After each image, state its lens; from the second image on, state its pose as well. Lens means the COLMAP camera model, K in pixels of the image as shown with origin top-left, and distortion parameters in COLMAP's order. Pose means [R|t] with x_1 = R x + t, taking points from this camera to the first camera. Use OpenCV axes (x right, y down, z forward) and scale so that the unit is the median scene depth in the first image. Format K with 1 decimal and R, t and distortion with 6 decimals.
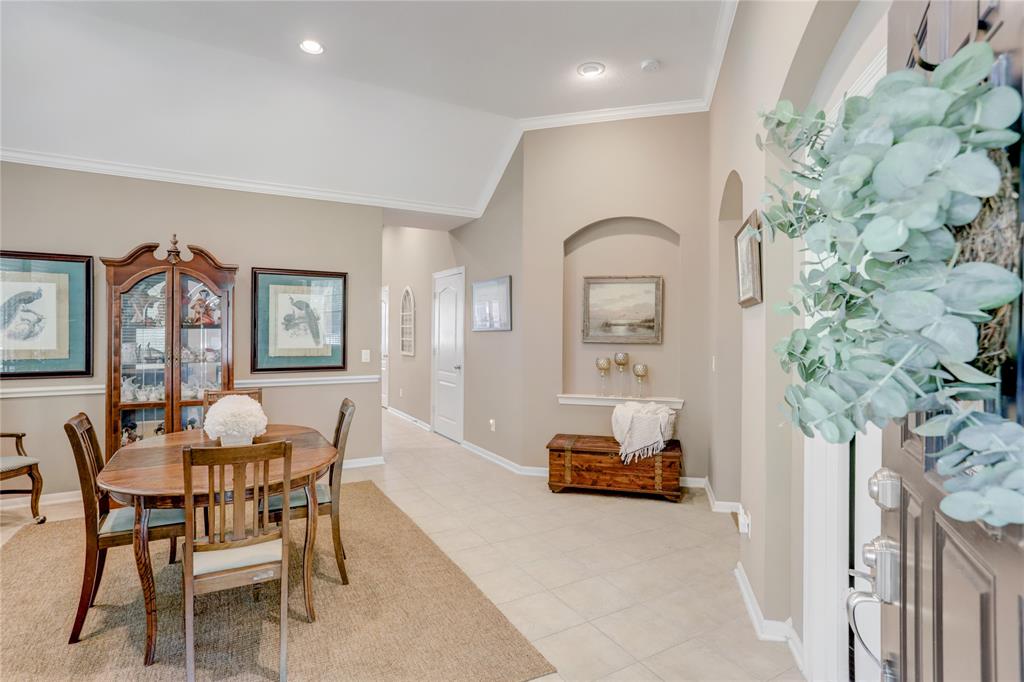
lens RADIAL K [[525.8, 0, 510.1], [0, 525.8, 325.4], [0, 0, 1]] dist [-0.028589, 0.001503]
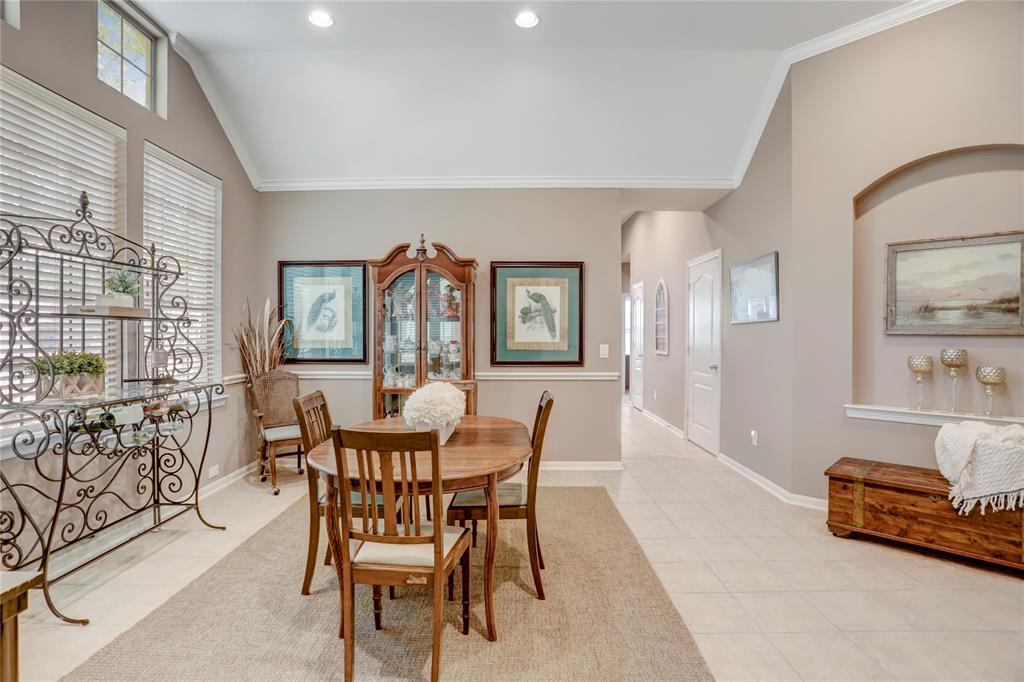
lens RADIAL K [[513.3, 0, 506.1], [0, 513.3, 335.1], [0, 0, 1]] dist [-0.070377, 0.032577]
pose [[0.862466, -0.003275, -0.506105, 0.038585], [0.007095, 0.999959, 0.005619, 0.028319], [0.506066, -0.008437, 0.862454, 0.161421]]
